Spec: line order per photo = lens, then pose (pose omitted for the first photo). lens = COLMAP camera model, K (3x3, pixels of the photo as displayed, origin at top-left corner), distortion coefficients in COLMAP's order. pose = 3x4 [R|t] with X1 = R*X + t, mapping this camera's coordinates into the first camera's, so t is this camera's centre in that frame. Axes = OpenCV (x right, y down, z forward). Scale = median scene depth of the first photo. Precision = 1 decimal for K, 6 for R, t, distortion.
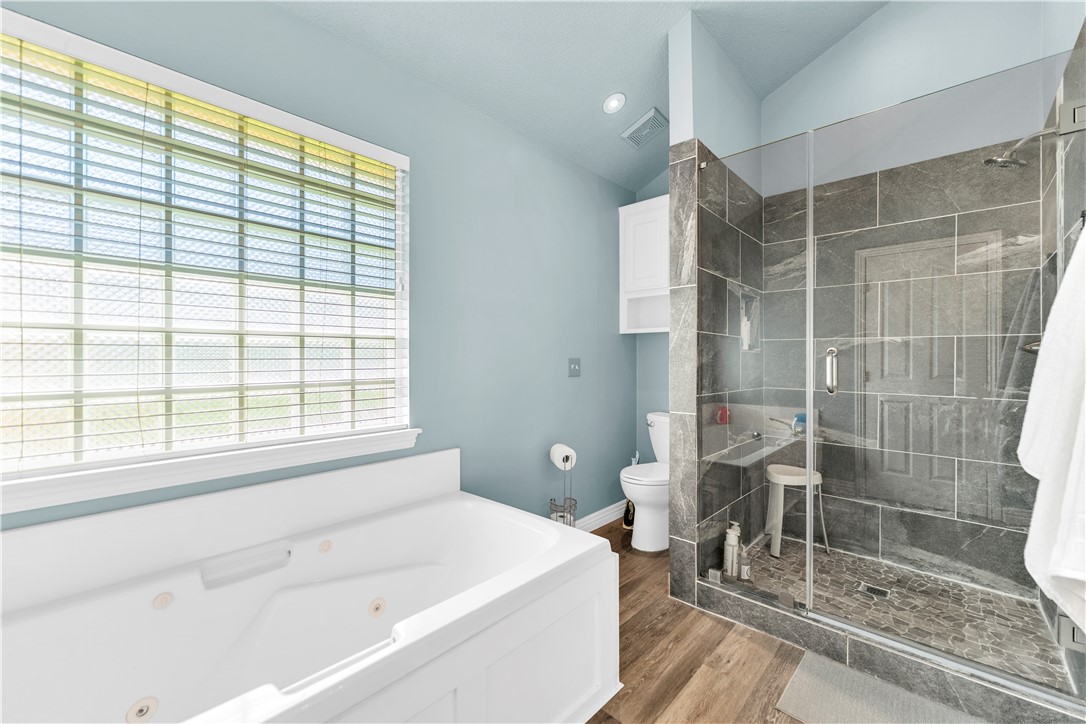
lens RADIAL K [[443.0, 0, 515.9], [0, 443.0, 359.6], [0, 0, 1]] dist [0.001907, 0.000318]
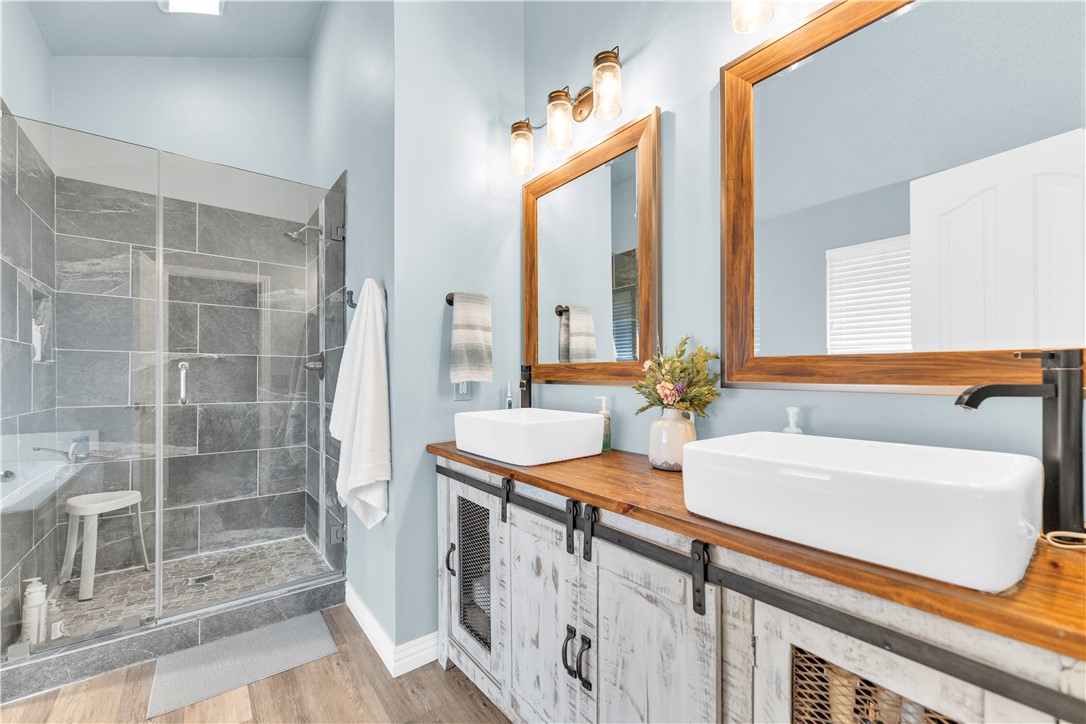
lens RADIAL K [[443.0, 0, 545.8], [0, 443.0, 369.7], [0, 0, 1]] dist [0.001907, 0.000318]
pose [[0.152617, 0.009949, 0.988235, -0.169751], [-0.001402, 0.999951, -0.009850, -0.000055], [-0.988284, 0.000117, 0.152624, -0.029769]]
